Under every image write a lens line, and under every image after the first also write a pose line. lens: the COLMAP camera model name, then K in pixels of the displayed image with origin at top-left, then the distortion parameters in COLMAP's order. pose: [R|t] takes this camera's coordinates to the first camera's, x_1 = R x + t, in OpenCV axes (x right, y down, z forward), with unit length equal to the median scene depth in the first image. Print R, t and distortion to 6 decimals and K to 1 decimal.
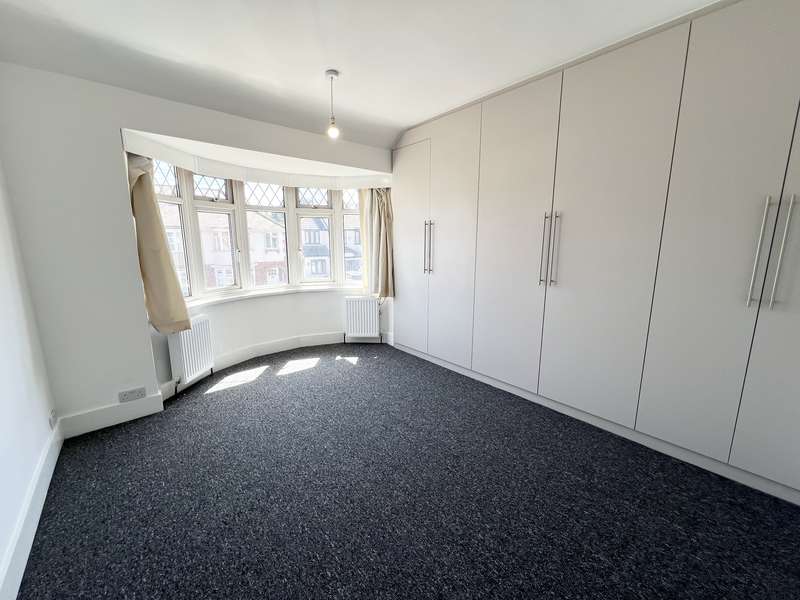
lens RADIAL K [[320.9, 0, 397.6], [0, 320.9, 297.2], [0, 0, 1]] dist [0.001839, -0.000461]
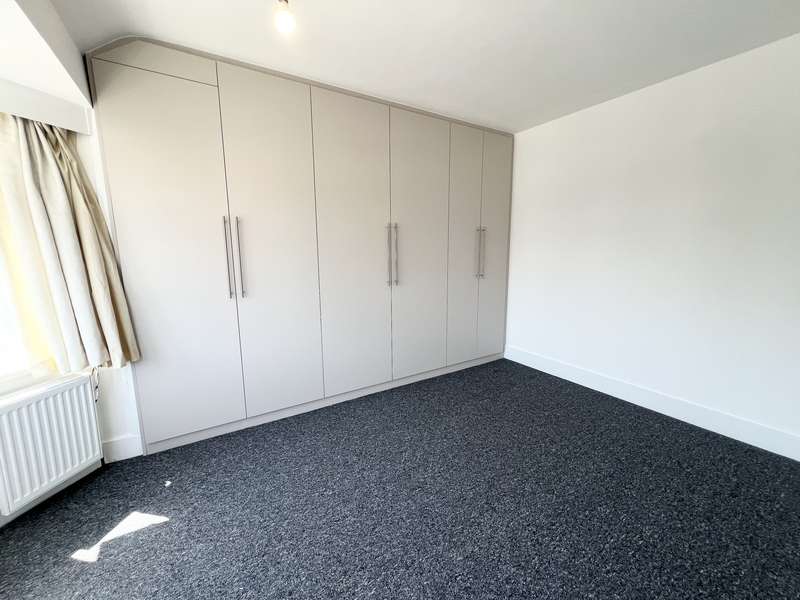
lens RADIAL K [[320.9, 0, 397.6], [0, 320.9, 297.2], [0, 0, 1]] dist [0.001839, -0.000461]
pose [[0.143088, -0.148559, 0.978497, -0.509547], [0.175068, 0.976879, 0.122713, -0.100698], [-0.974103, 0.153745, 0.165788, 0.589514]]
